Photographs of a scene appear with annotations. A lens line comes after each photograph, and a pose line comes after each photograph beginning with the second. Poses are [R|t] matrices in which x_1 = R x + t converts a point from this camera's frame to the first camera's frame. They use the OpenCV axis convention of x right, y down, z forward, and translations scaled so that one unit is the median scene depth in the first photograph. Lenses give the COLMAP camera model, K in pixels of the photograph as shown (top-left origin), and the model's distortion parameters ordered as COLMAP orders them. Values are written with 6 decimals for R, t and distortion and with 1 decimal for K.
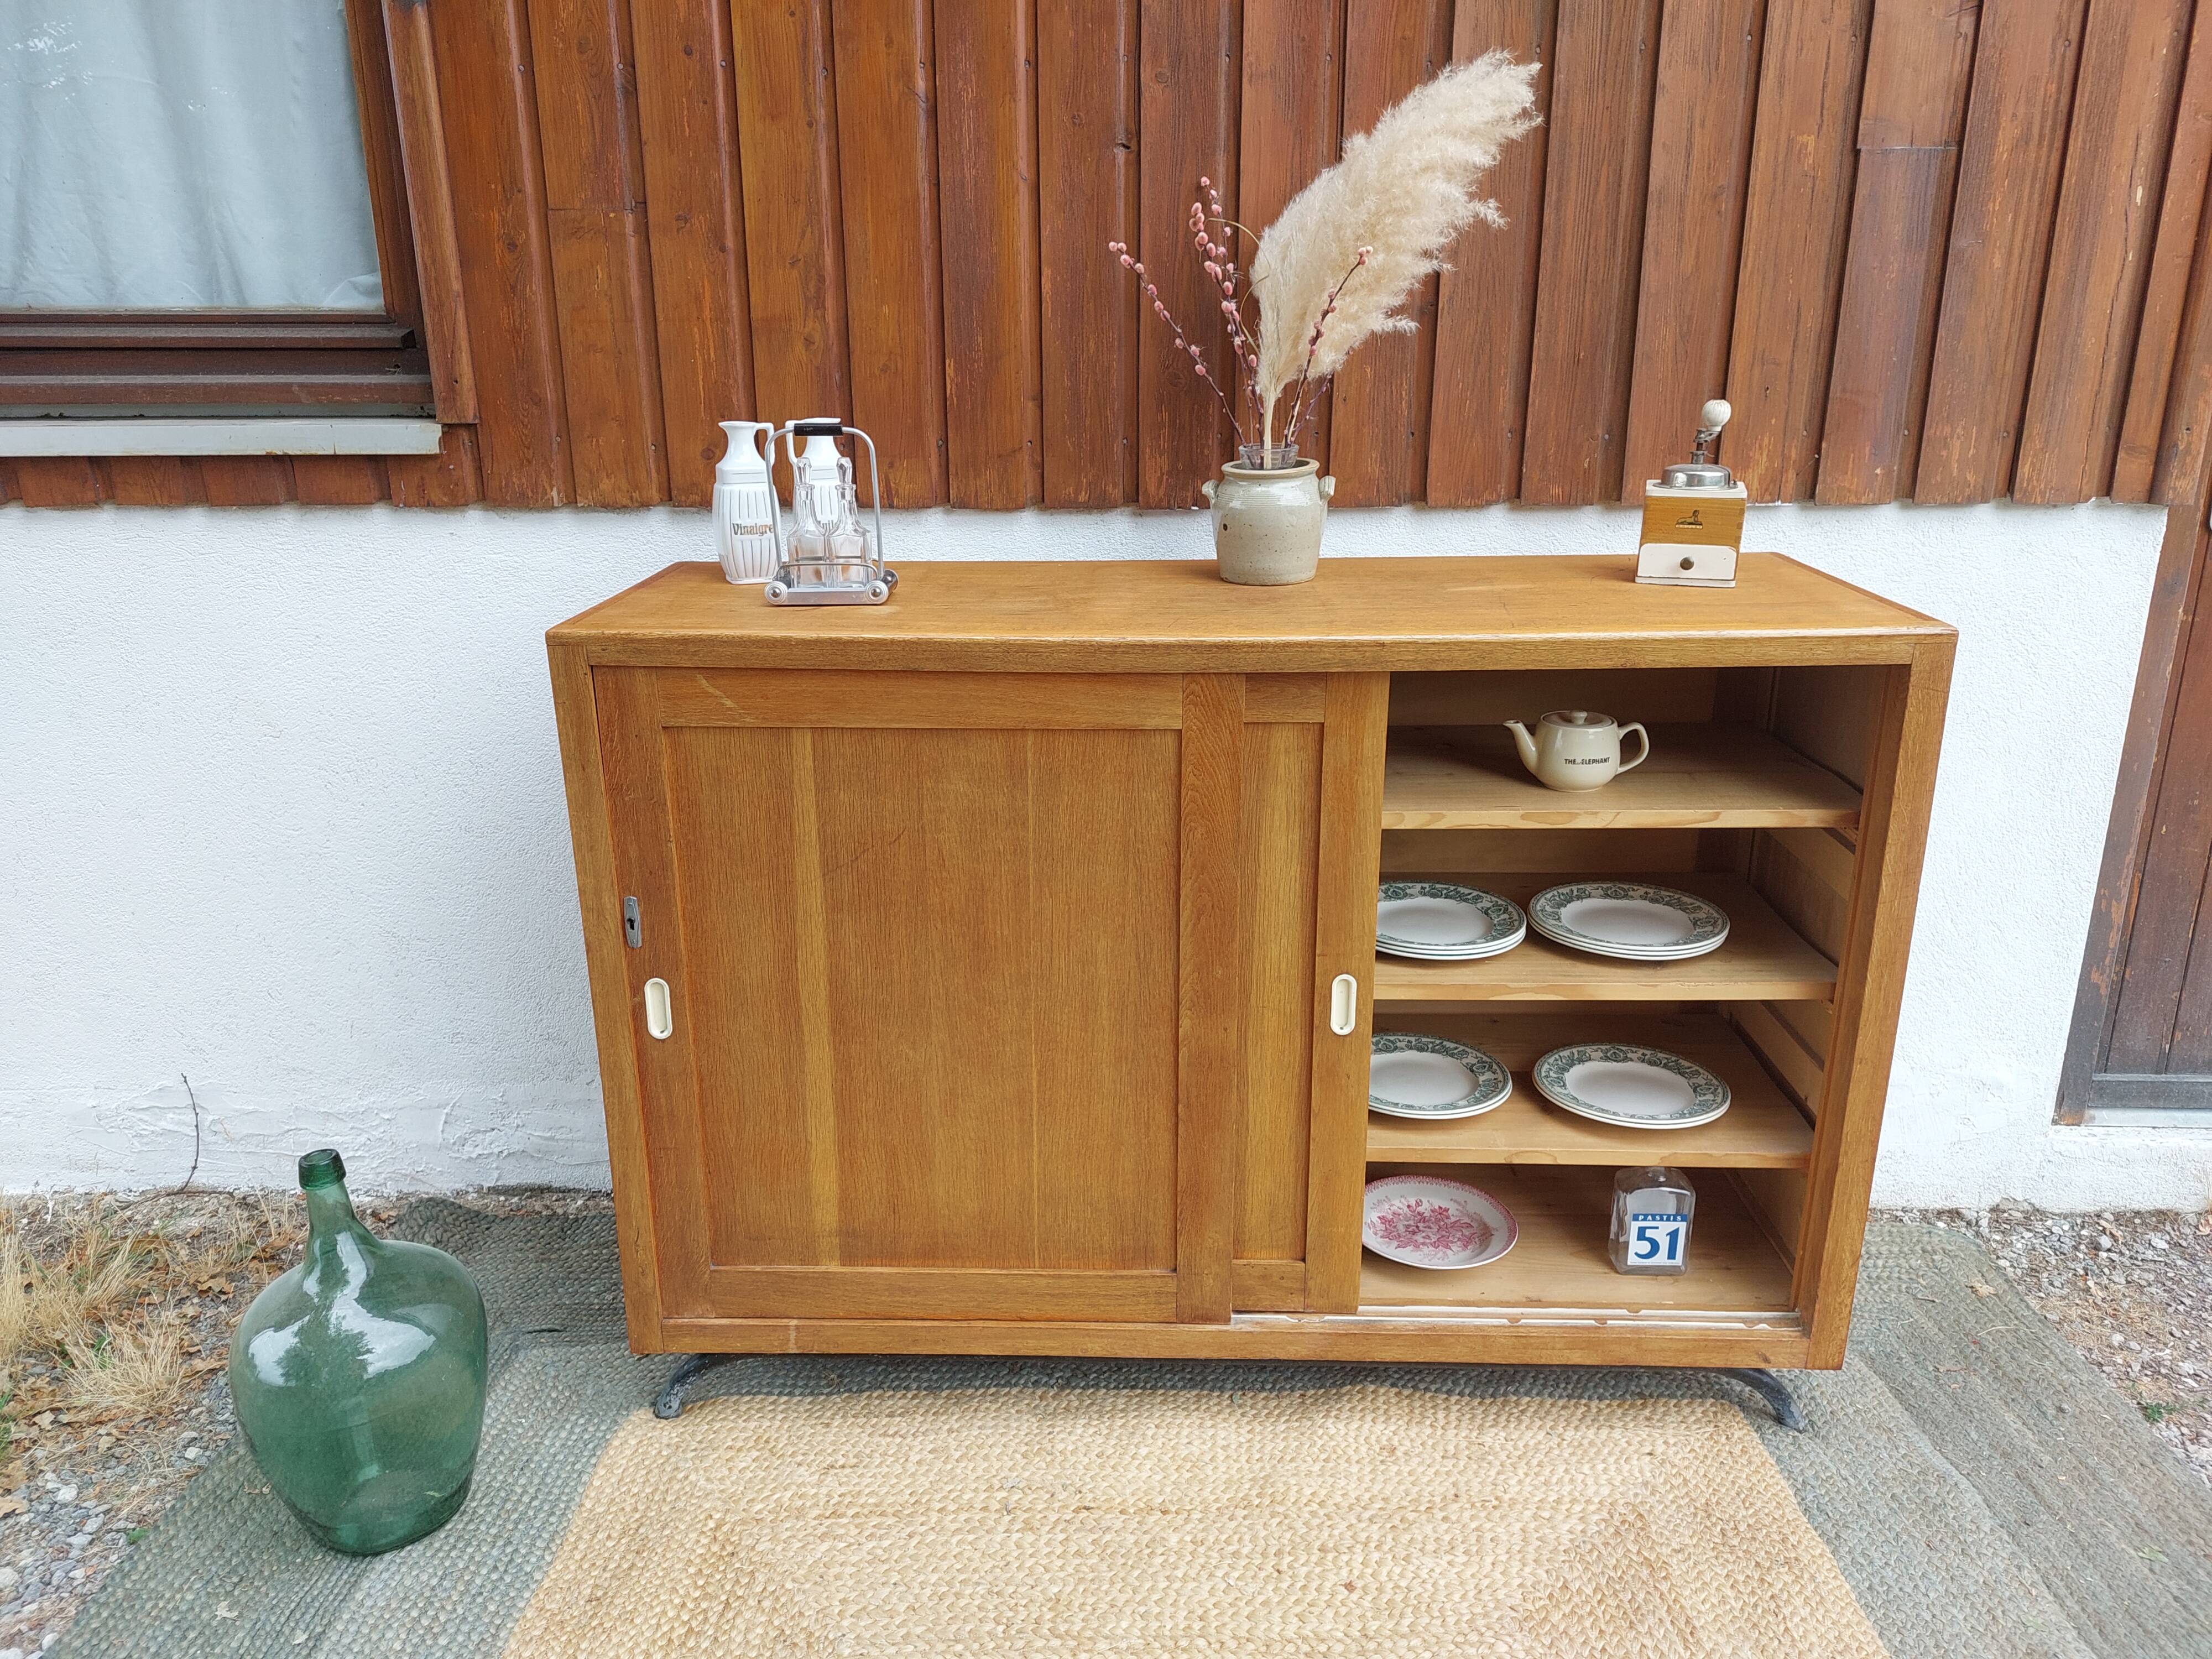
lens RADIAL K [[1579.9, 0, 1090.9], [0, 1579.9, 824.1], [0, 0, 1]] dist [0.094255, -0.117251]
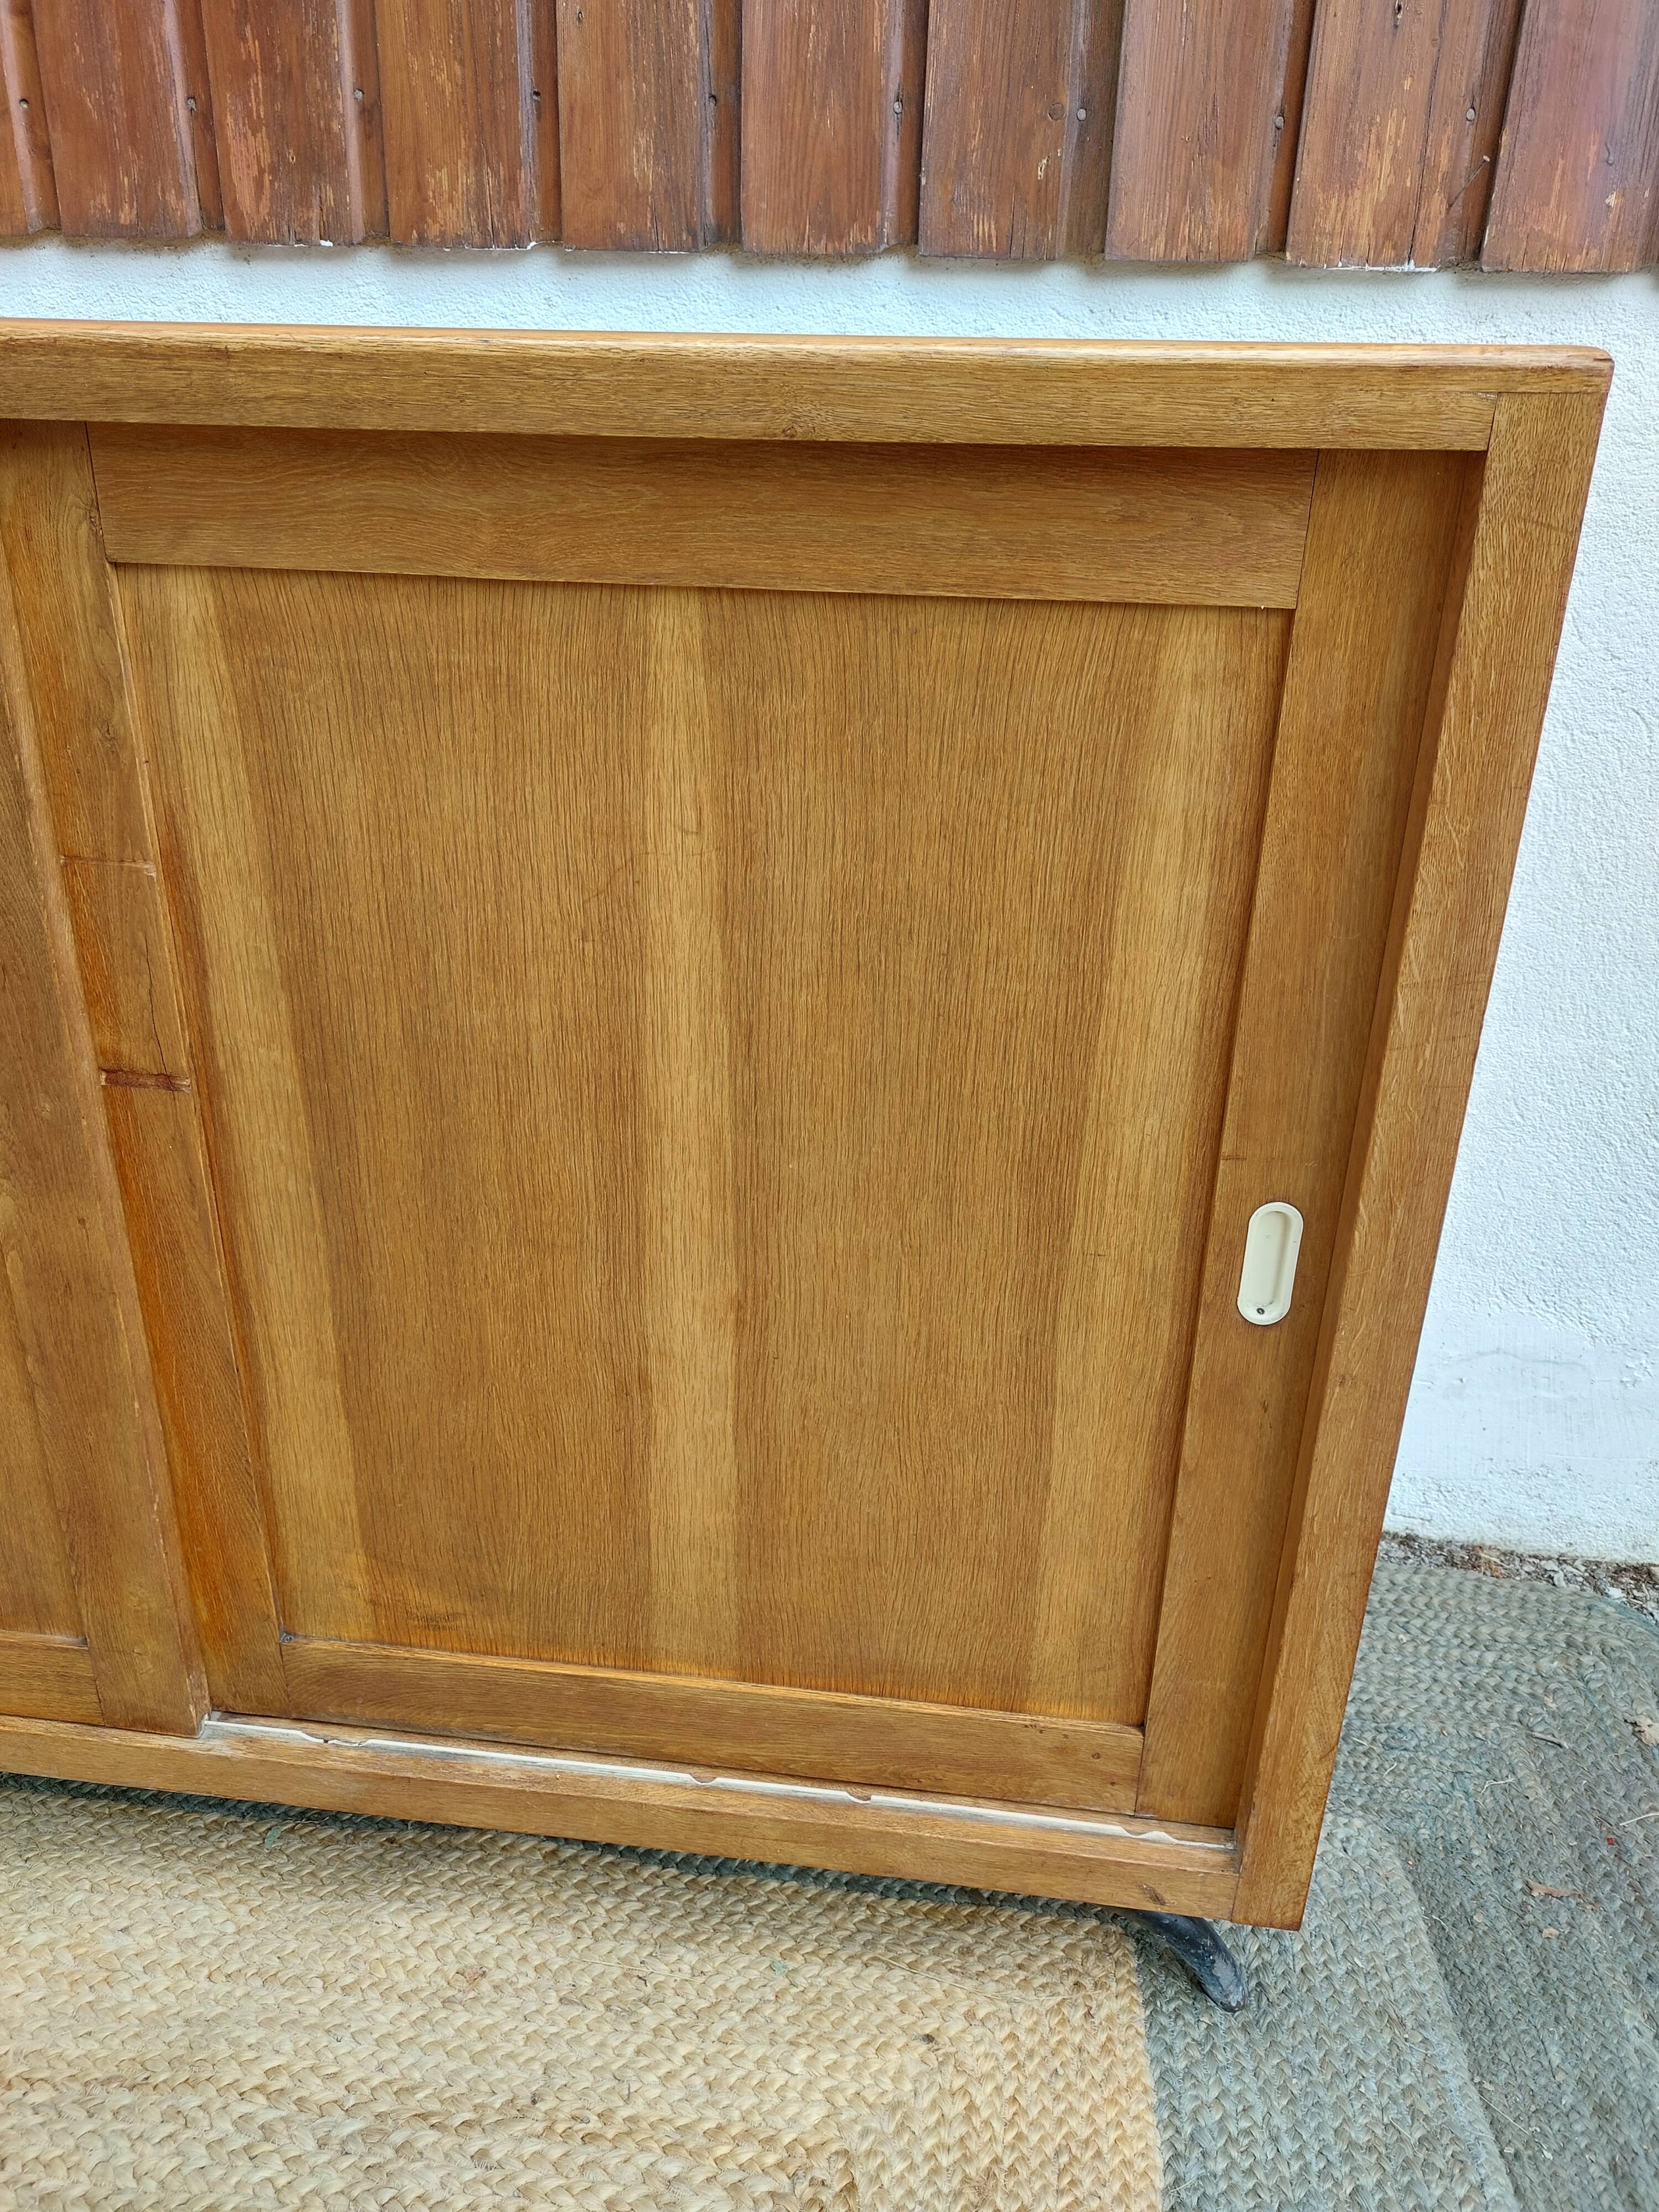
lens RADIAL K [[1585.3, 0, 836.8], [0, 1585.3, 1108.9], [0, 0, 1]] dist [0.081773, -0.099915]
pose [[0.994963, 0.068770, -0.072940, 0.333040], [-0.060322, 0.991843, 0.112288, 0.022602], [0.080067, -0.107323, 0.990995, 0.490812]]
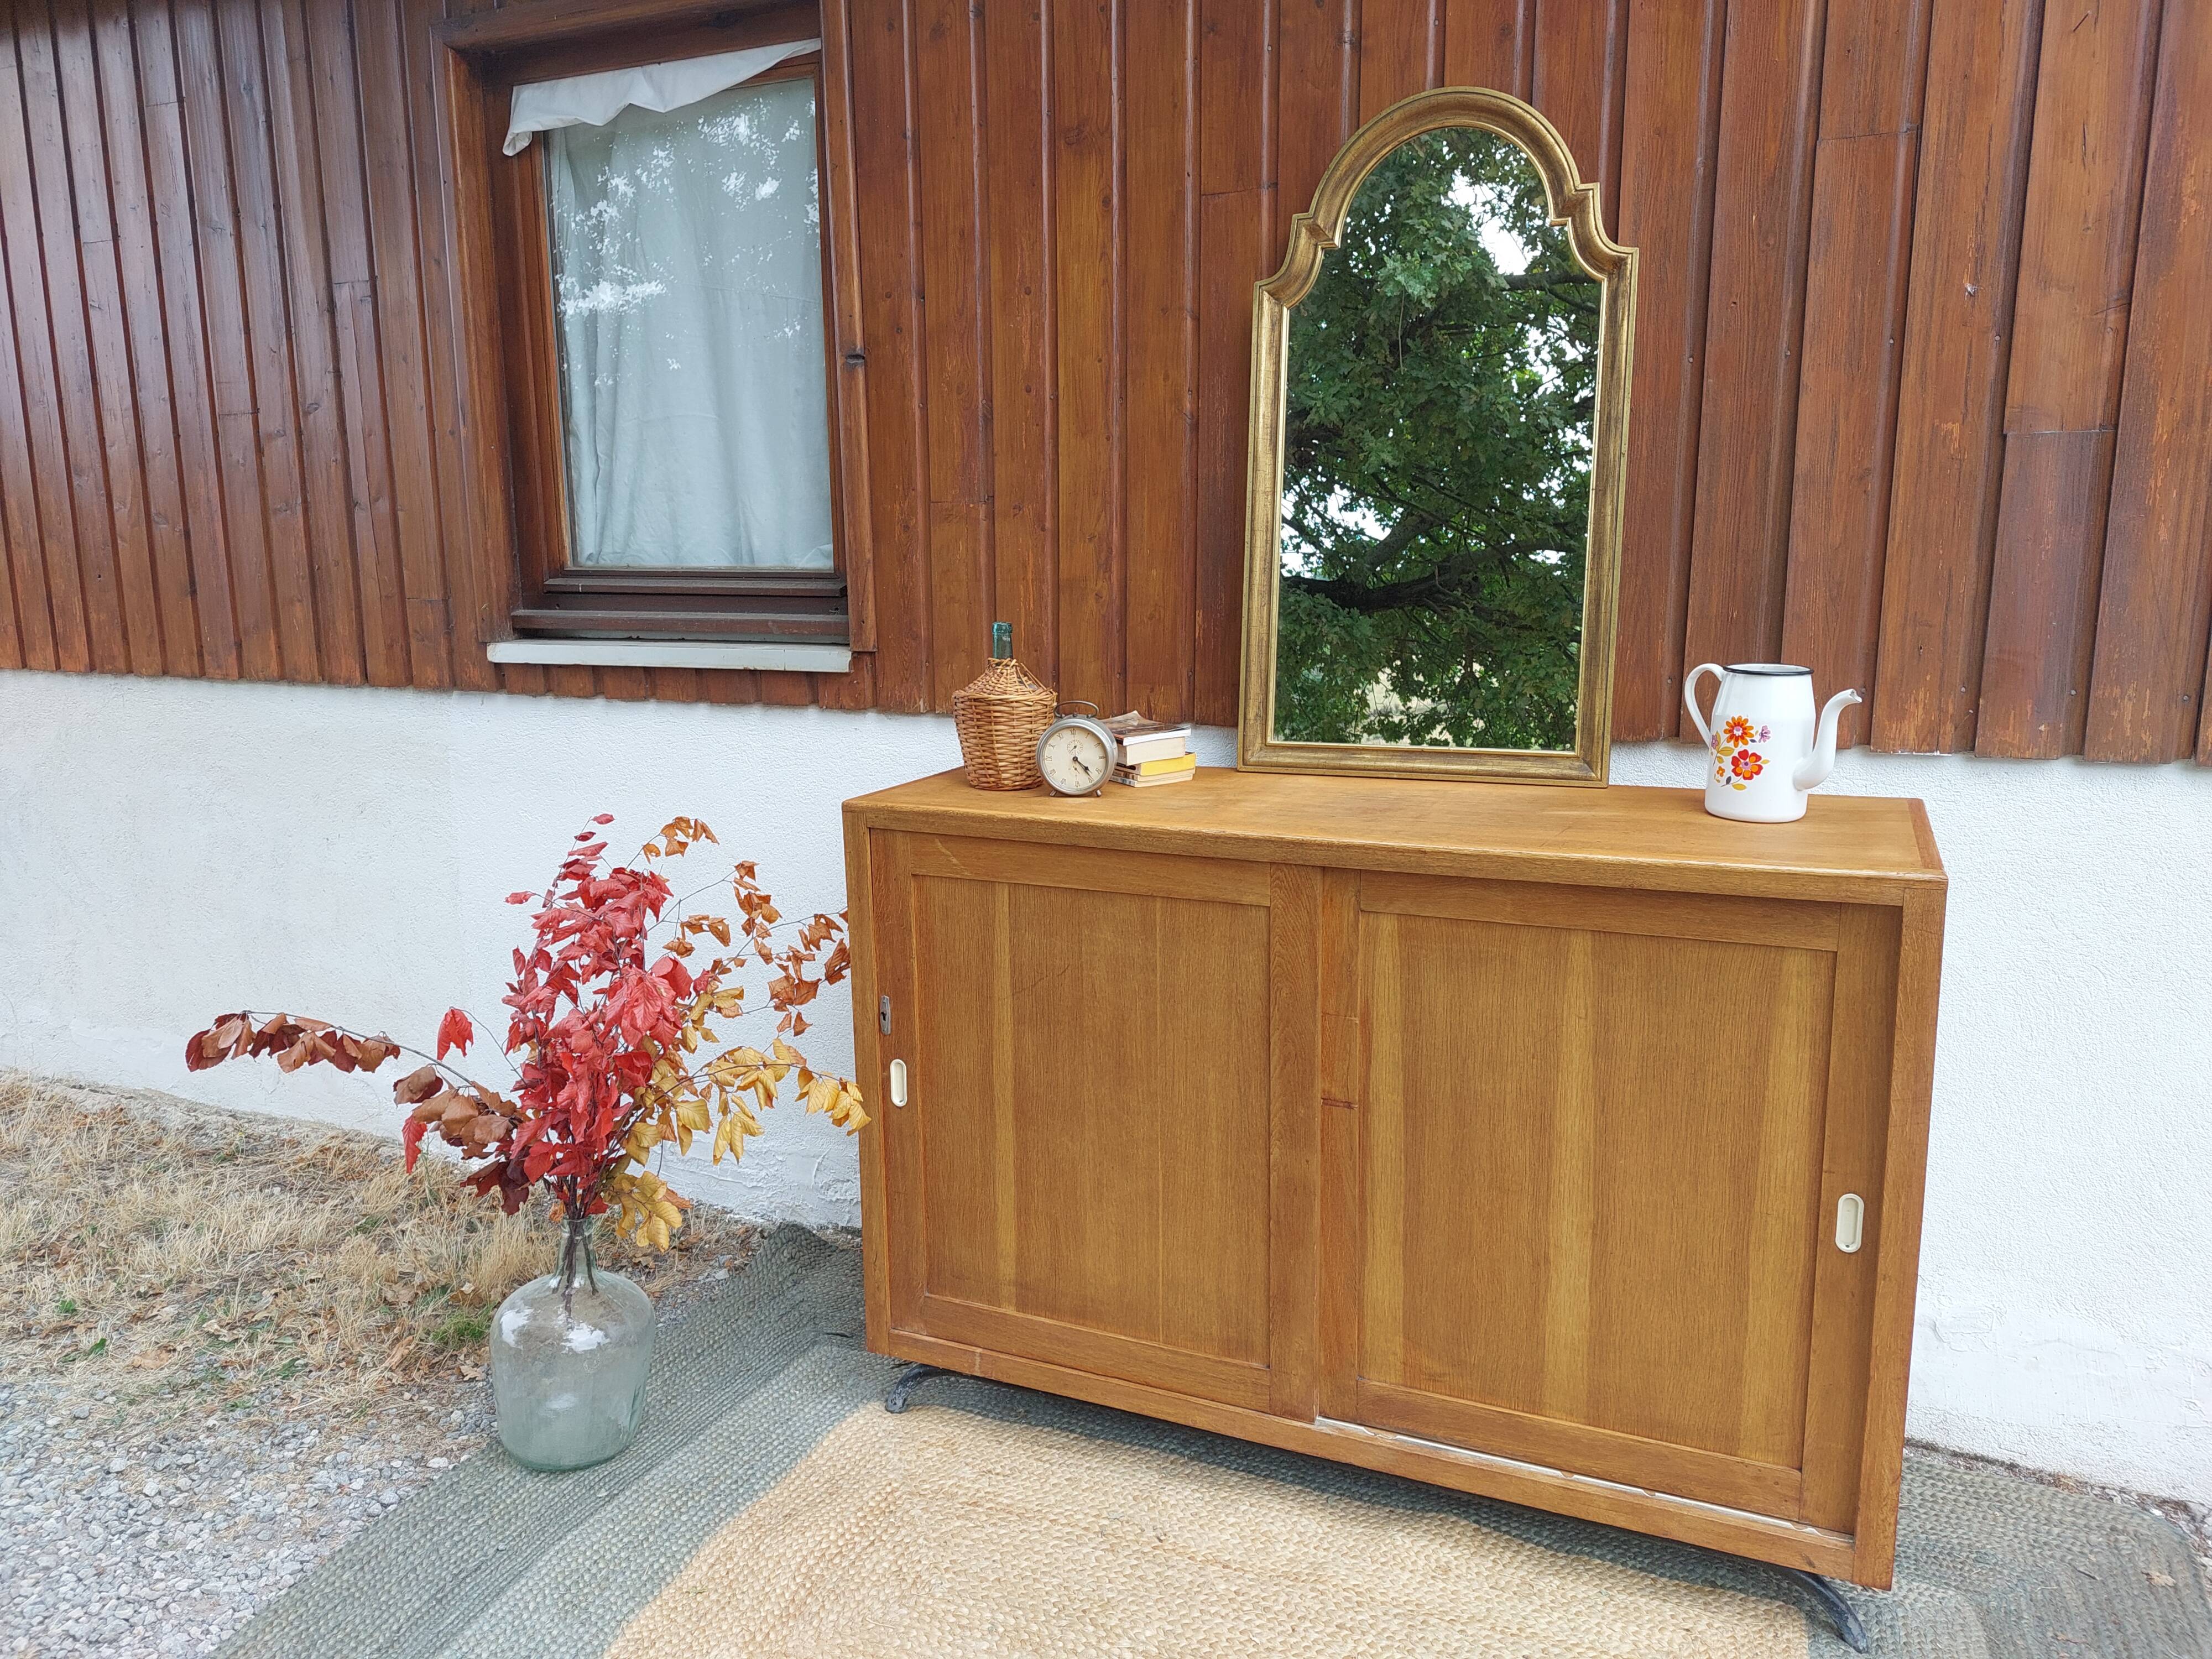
lens RADIAL K [[1595.0, 0, 1070.0], [0, 1595.0, 825.2], [0, 0, 1]] dist [0.076866, -0.085428]
pose [[0.921513, 0.065928, -0.382711, 0.345220], [-0.109684, 0.989546, -0.093638, 0.010234], [0.372537, 0.128266, 0.919111, -0.205294]]
